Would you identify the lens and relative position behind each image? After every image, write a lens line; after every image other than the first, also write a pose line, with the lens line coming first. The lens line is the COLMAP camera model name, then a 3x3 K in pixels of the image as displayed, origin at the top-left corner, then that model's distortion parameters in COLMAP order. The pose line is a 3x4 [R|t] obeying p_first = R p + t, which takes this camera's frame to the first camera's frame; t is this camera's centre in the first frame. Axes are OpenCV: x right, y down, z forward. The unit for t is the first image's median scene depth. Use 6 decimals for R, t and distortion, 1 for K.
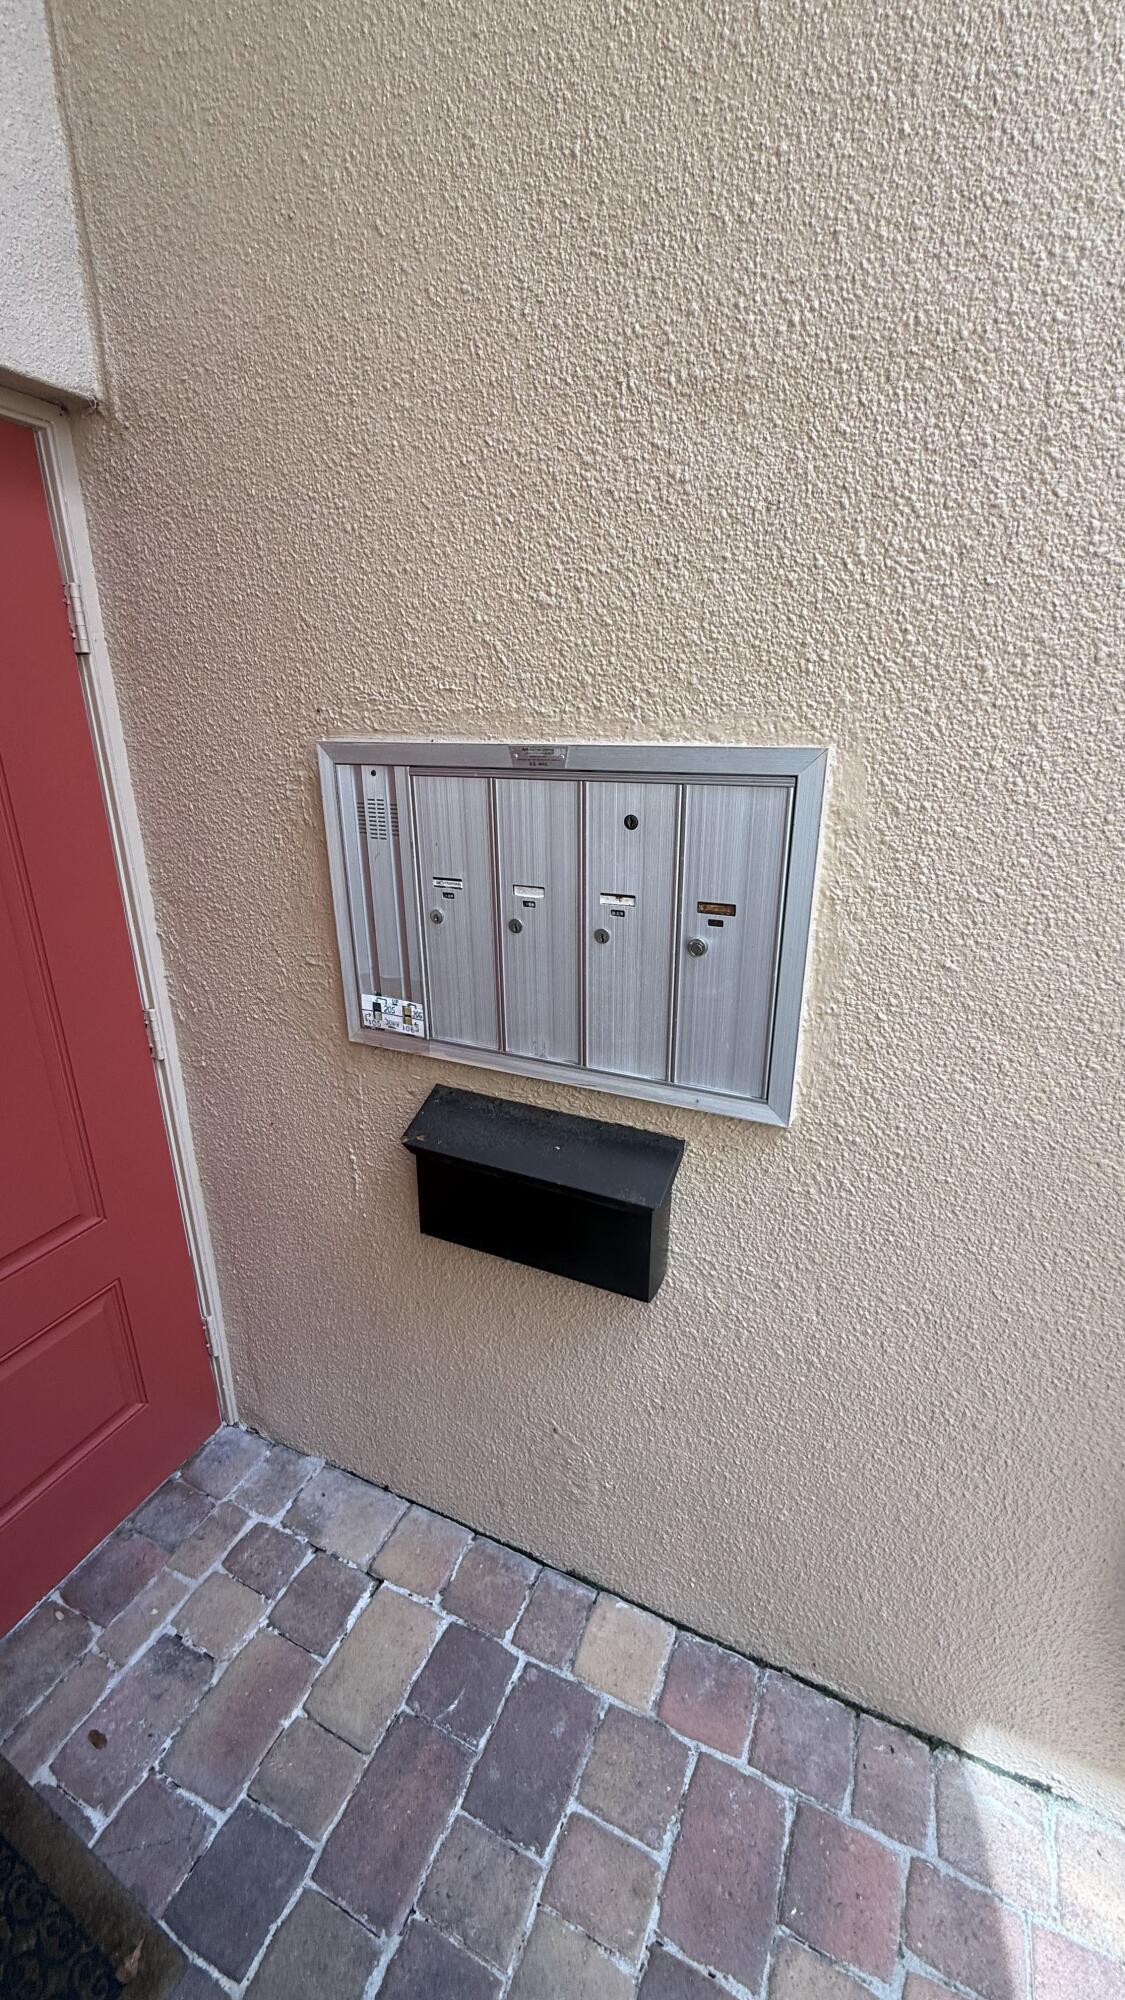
lens RADIAL K [[798.0, 0, 560.3], [0, 798.0, 992.9], [0, 0, 1]] dist [0.001252, -0.000164]
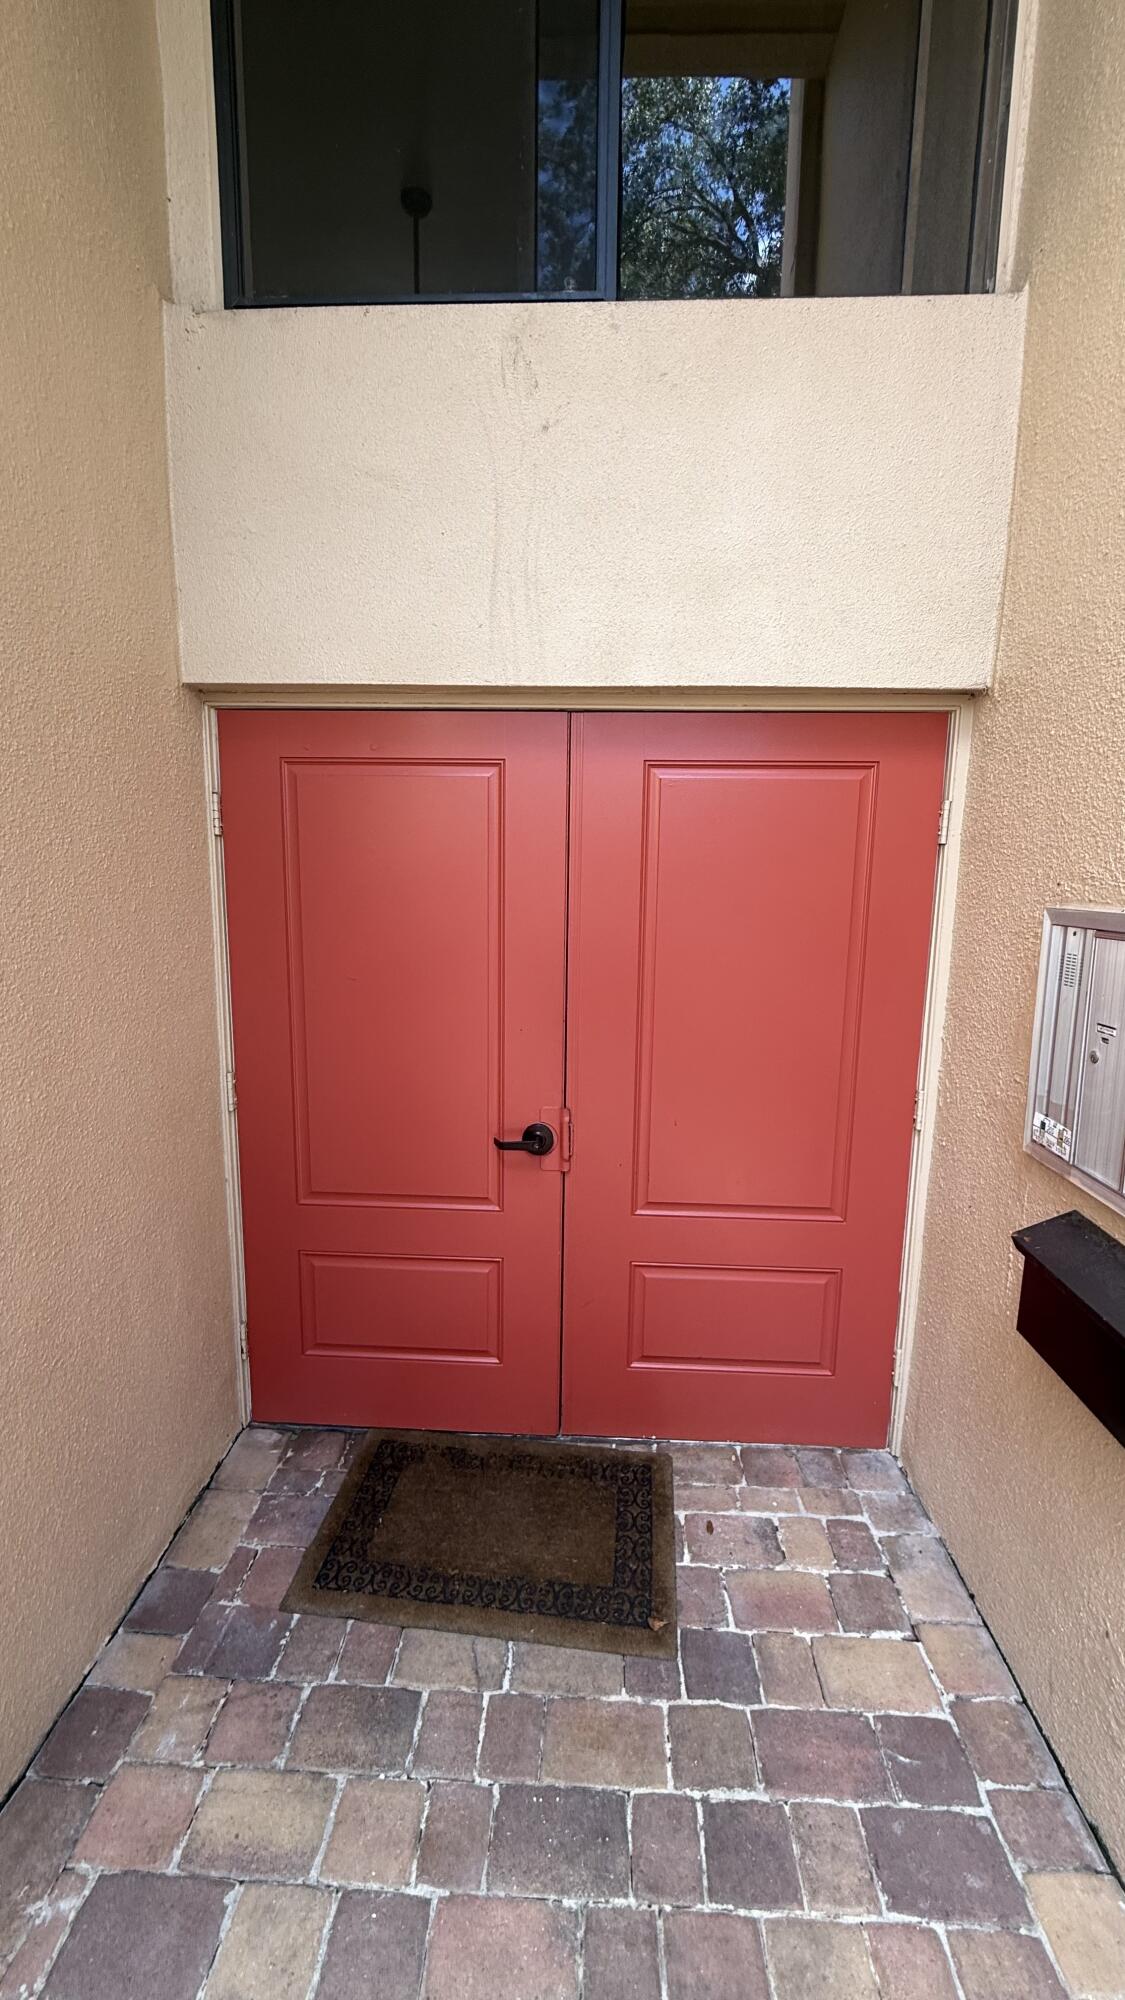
lens RADIAL K [[798.0, 0, 560.3], [0, 798.0, 992.9], [0, 0, 1]] dist [0.001252, -0.000164]
pose [[0.376332, 0.148544, -0.914499, 0.538592], [-0.321934, 0.946523, 0.021265, 0.036207], [0.868753, 0.286406, 0.404029, -0.143604]]
